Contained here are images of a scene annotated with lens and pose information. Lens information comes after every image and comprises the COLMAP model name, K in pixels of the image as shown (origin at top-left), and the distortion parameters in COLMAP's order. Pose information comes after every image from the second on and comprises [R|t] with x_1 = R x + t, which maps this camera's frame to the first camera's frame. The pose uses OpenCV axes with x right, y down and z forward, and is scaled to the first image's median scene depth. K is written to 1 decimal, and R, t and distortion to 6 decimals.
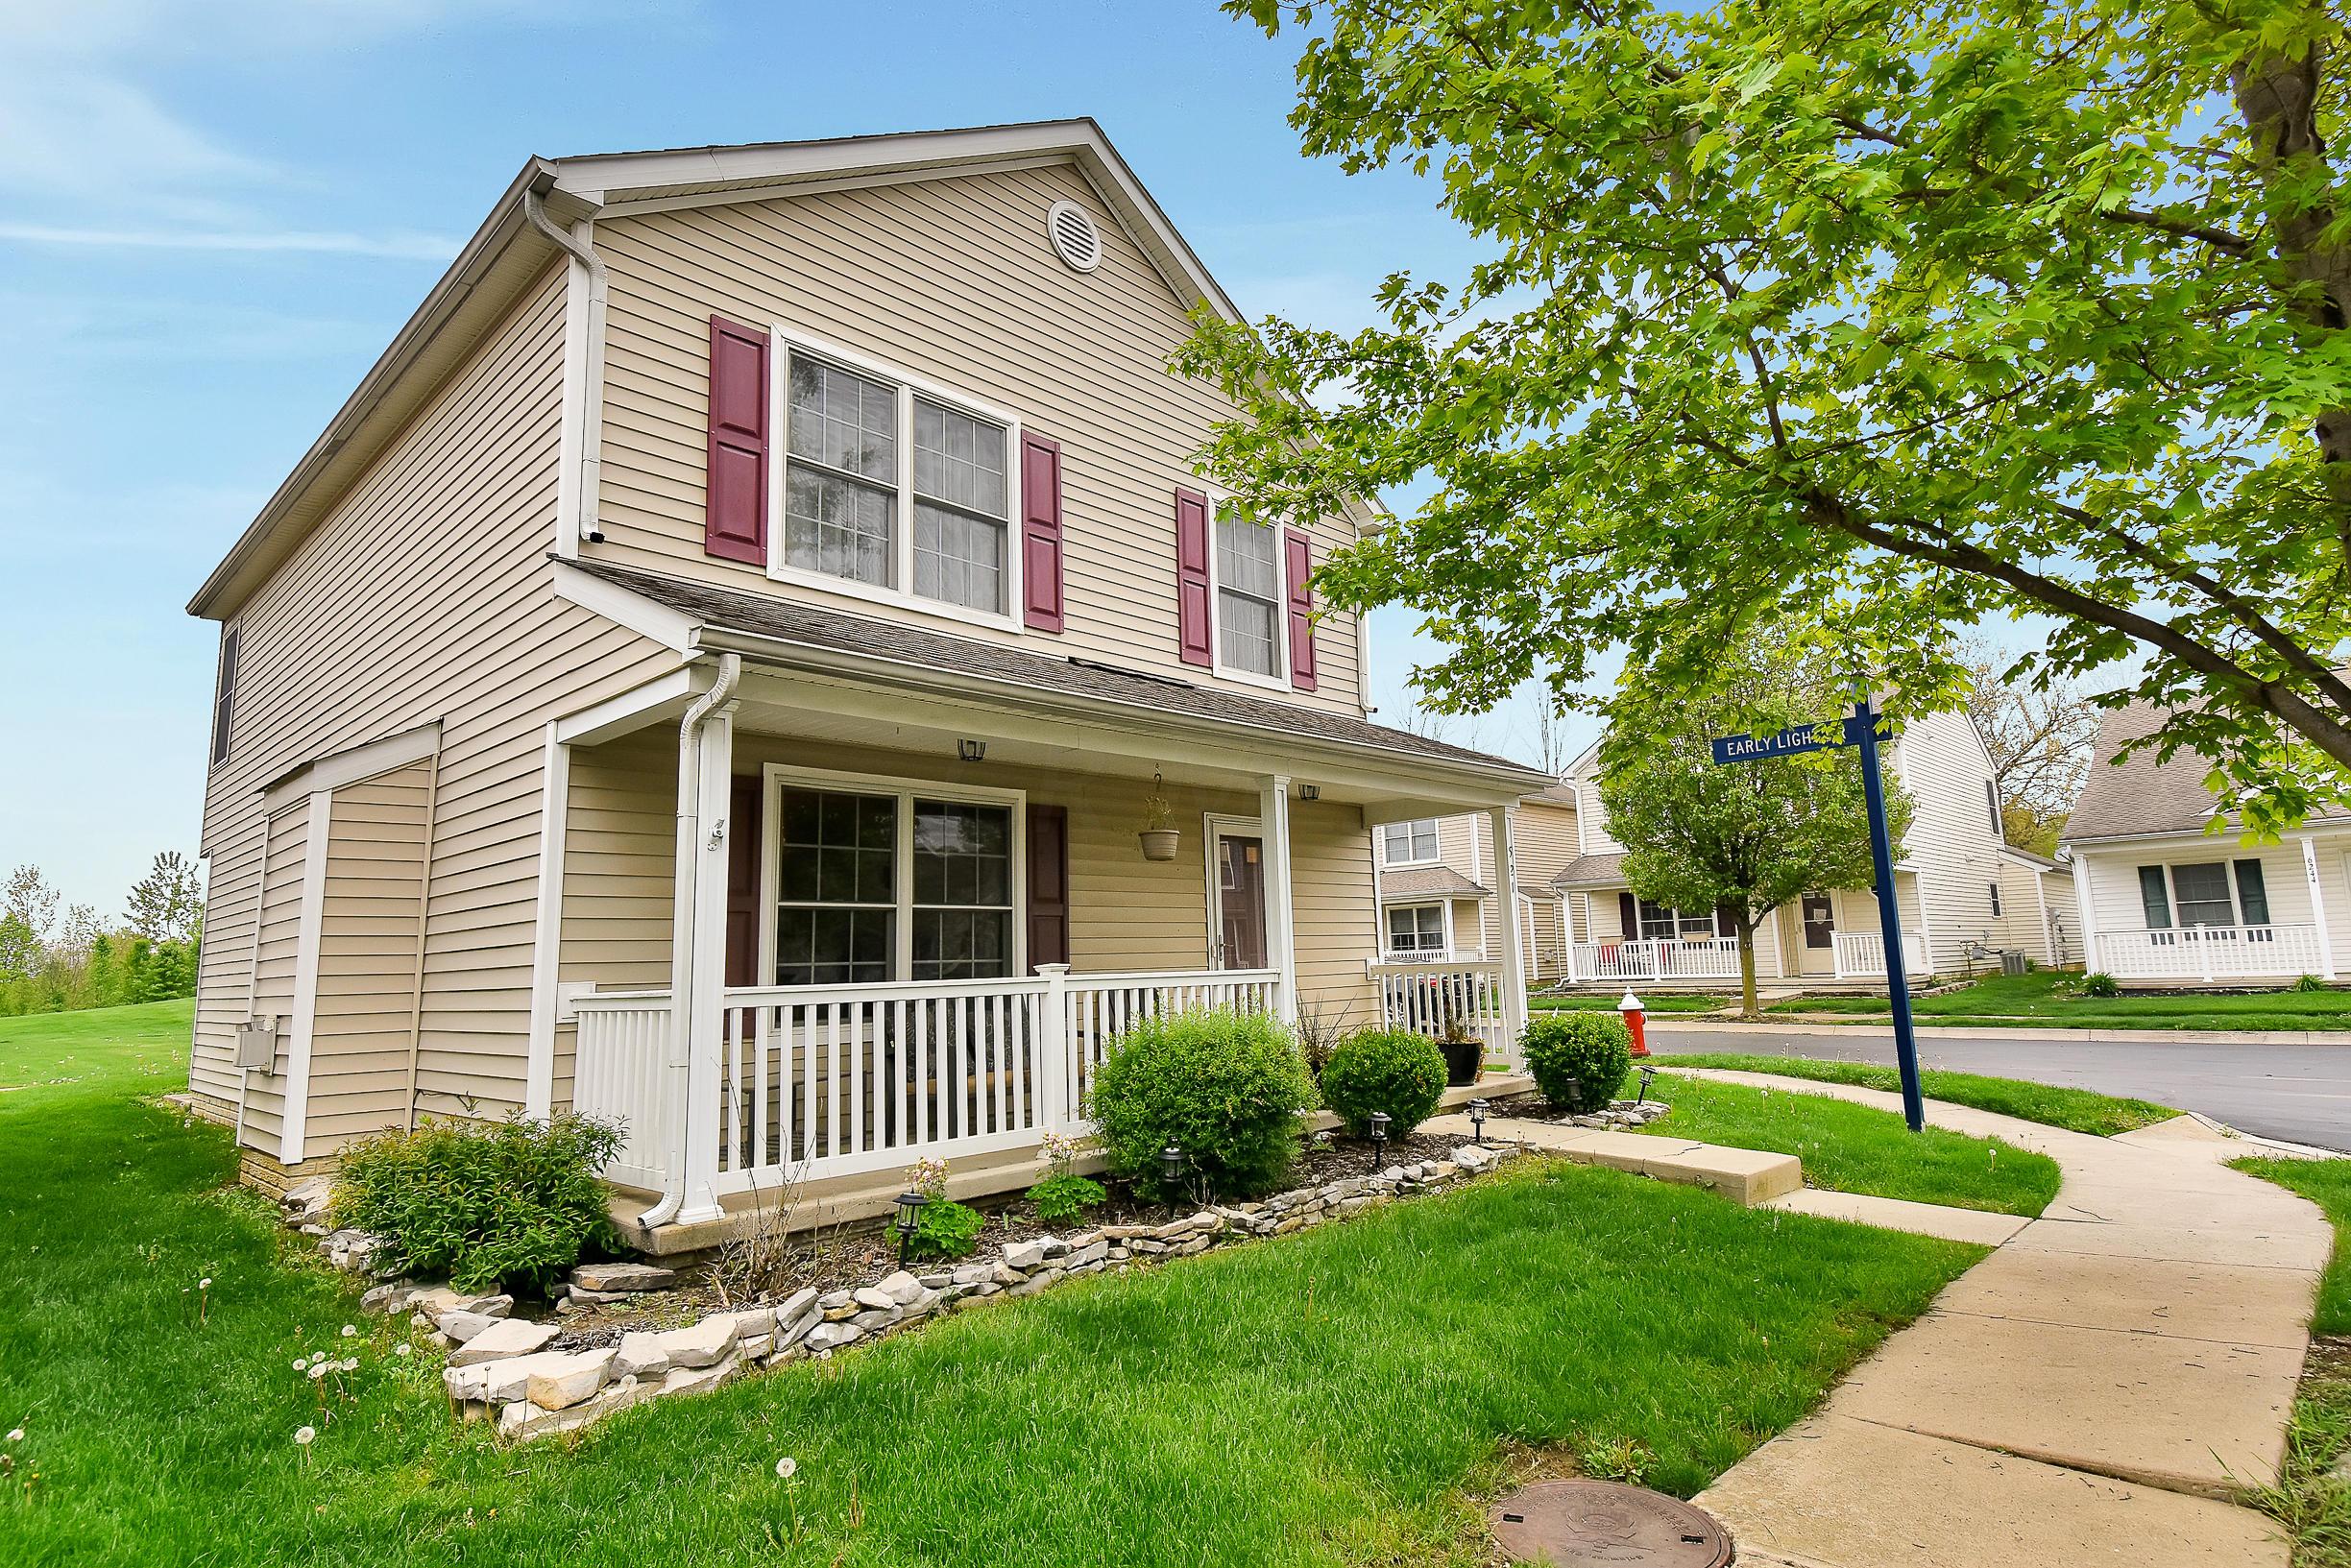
lens RADIAL K [[1232.1, 0, 1168.0], [0, 1232.1, 779.1], [0, 0, 1]] dist [0.004422, 0.000169]
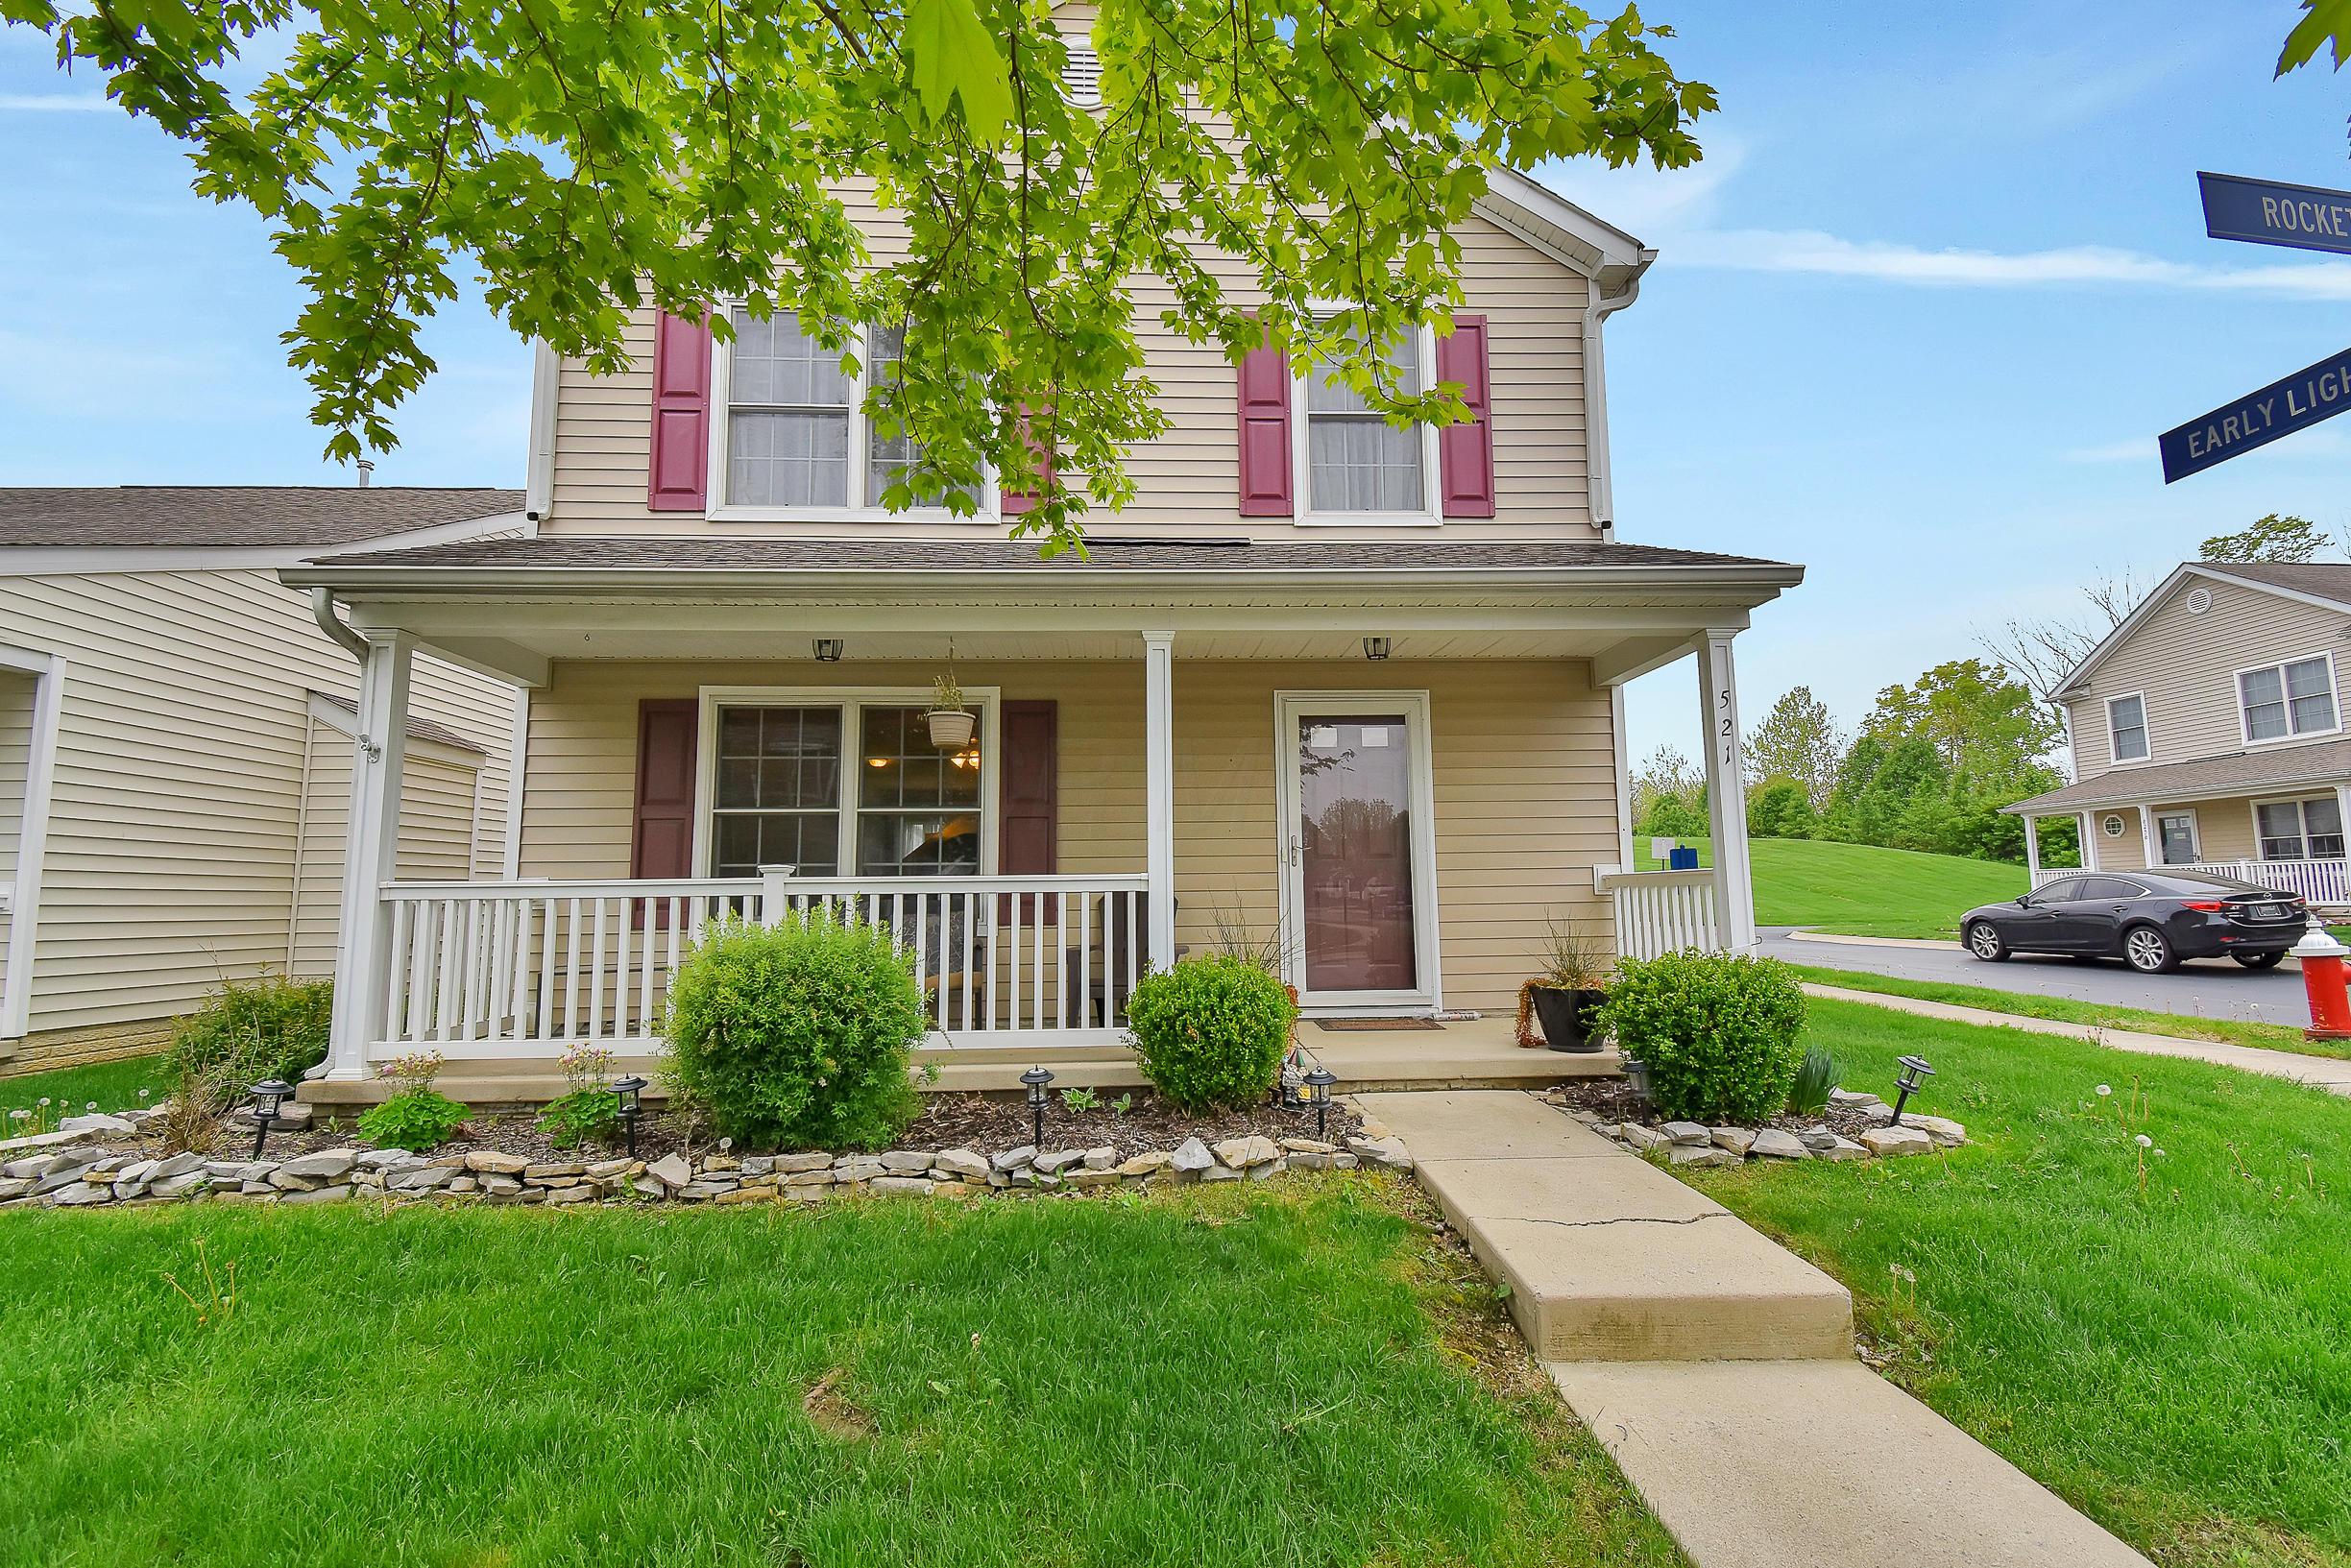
lens RADIAL K [[1049.6, 0, 1184.3], [0, 1049.6, 778.7], [0, 0, 1]] dist [0.005125, -0.003289]
pose [[0.731626, -0.050527, -0.679831, 0.575506], [0.091885, 0.995458, 0.024900, 0.078327], [0.675486, -0.080684, 0.732946, 0.531339]]
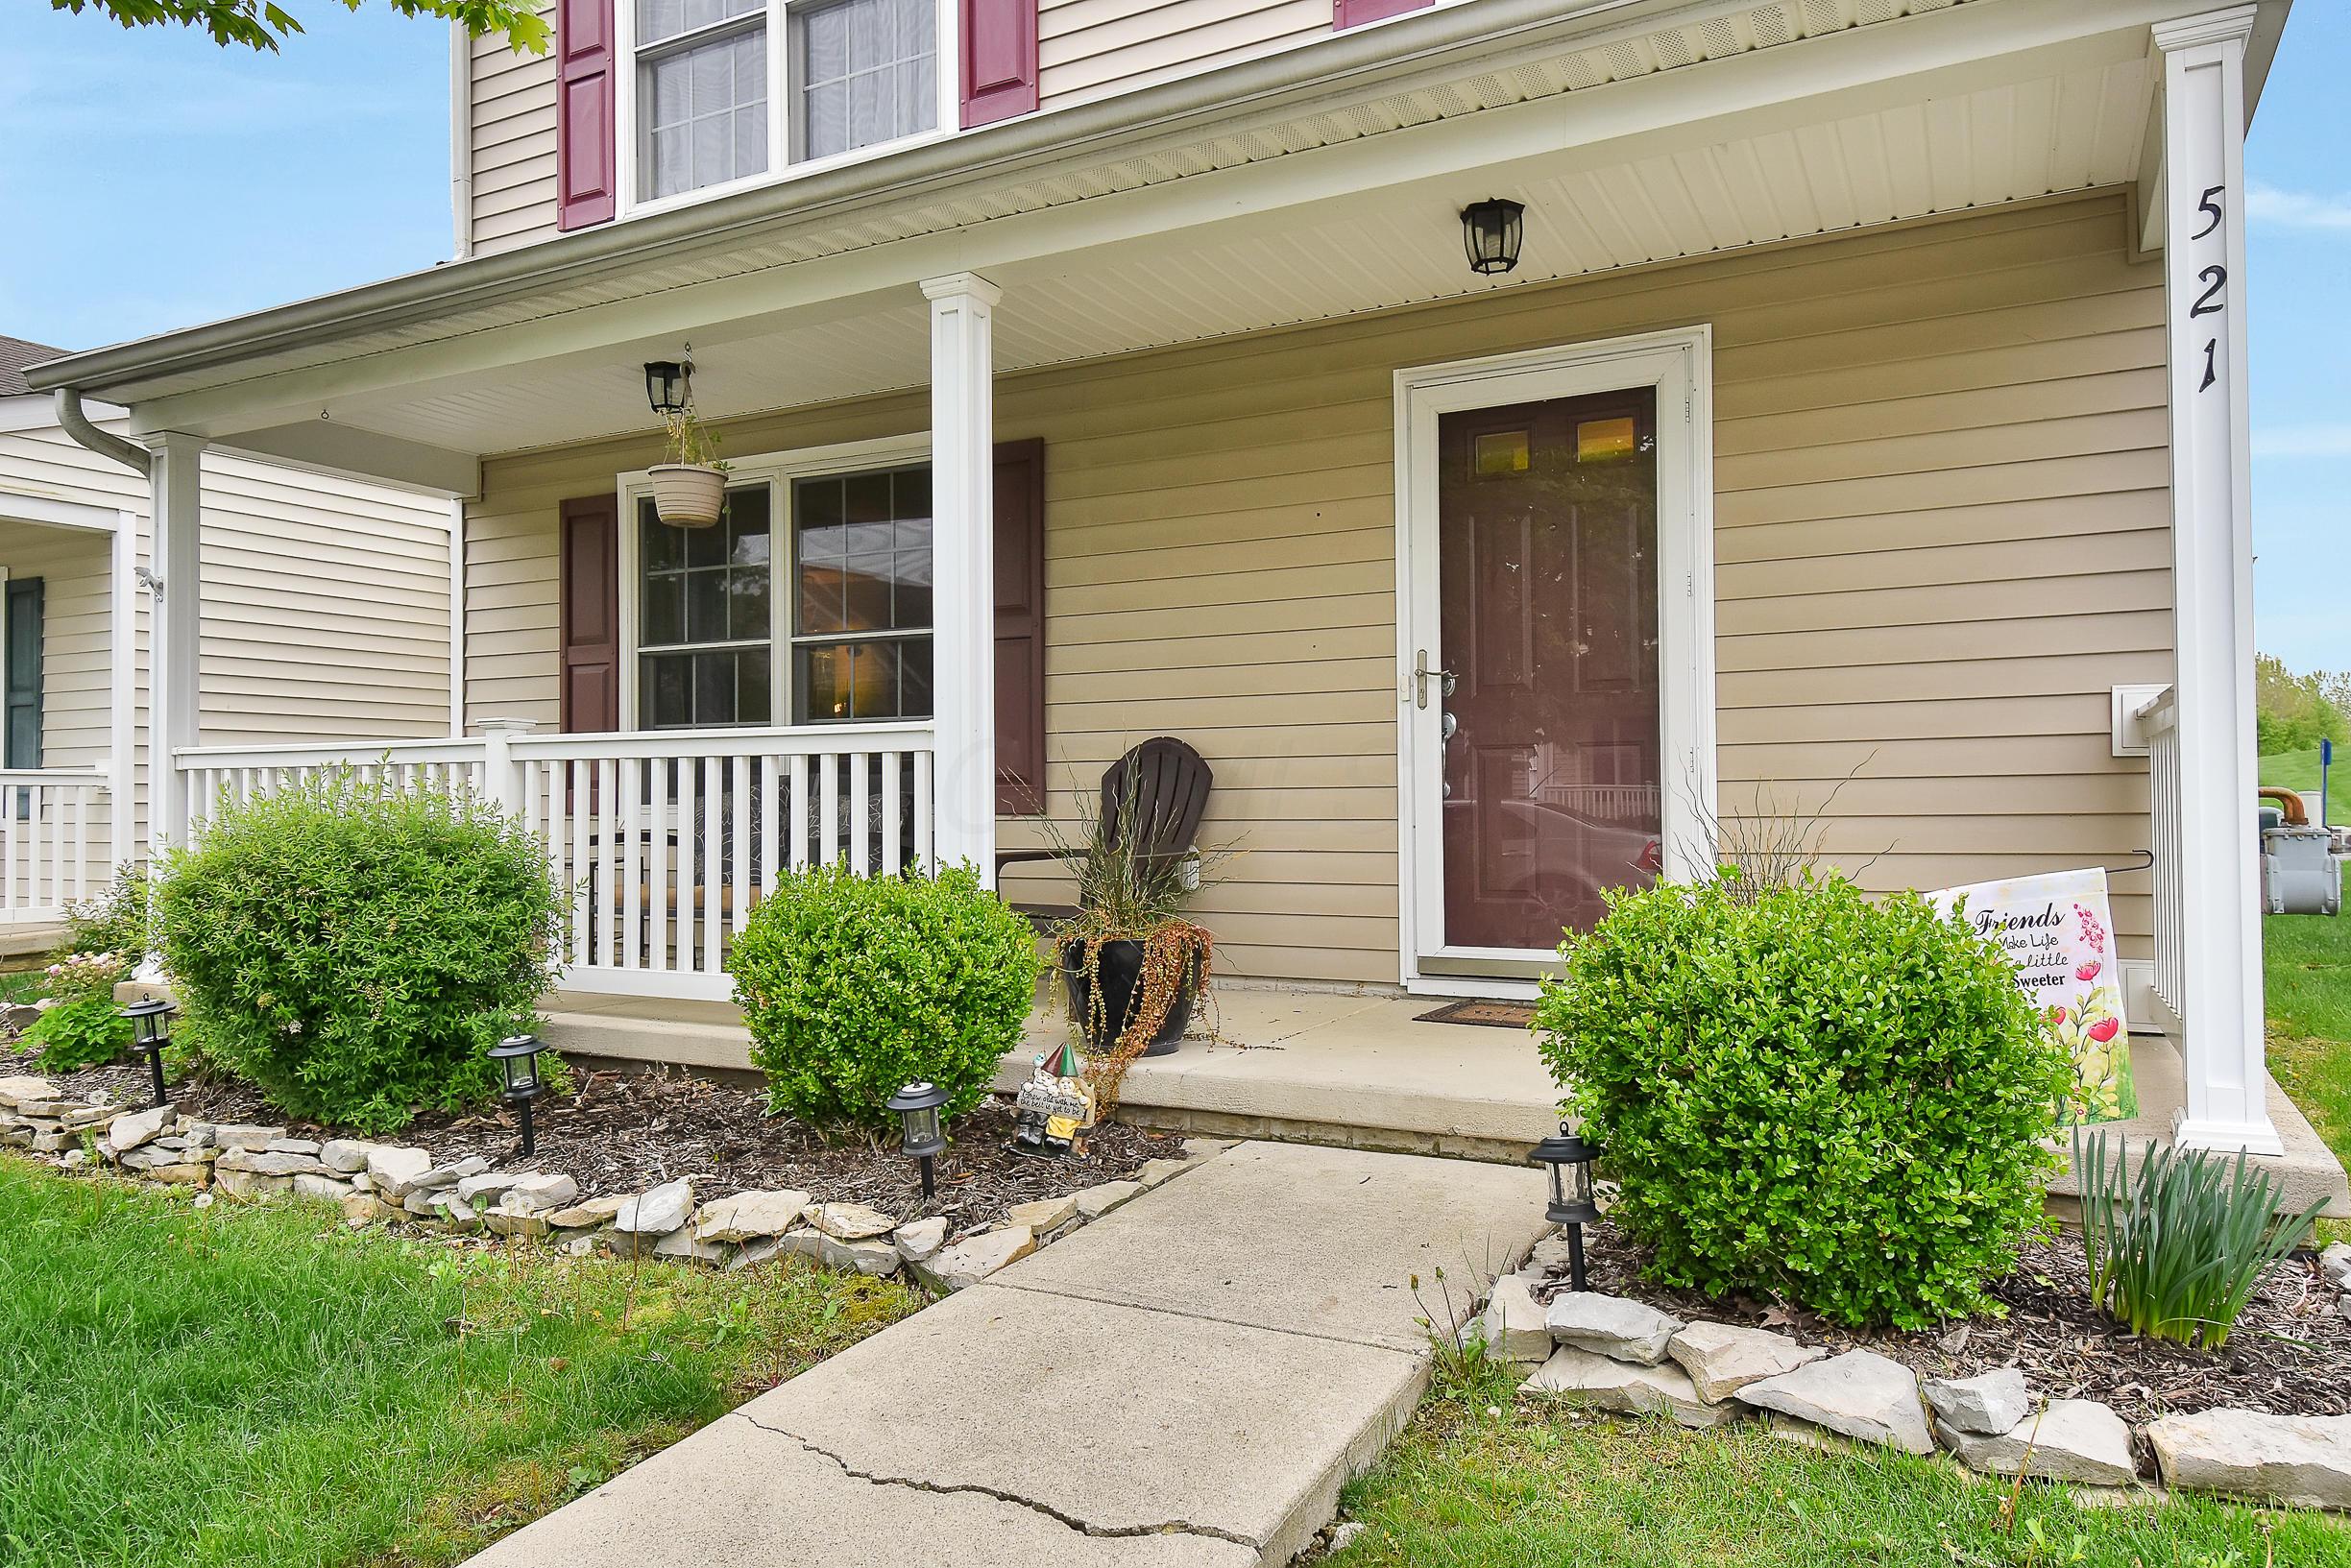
lens RADIAL K [[1582.4, 0, 1169.0], [0, 1582.4, 770.8], [0, 0, 1]] dist [0.005252, -0.002005]
pose [[0.275041, 0.011297, -0.961366, 0.671648], [0.144457, 0.988094, 0.052939, 0.154575], [0.950518, -0.153436, 0.270134, 0.929289]]
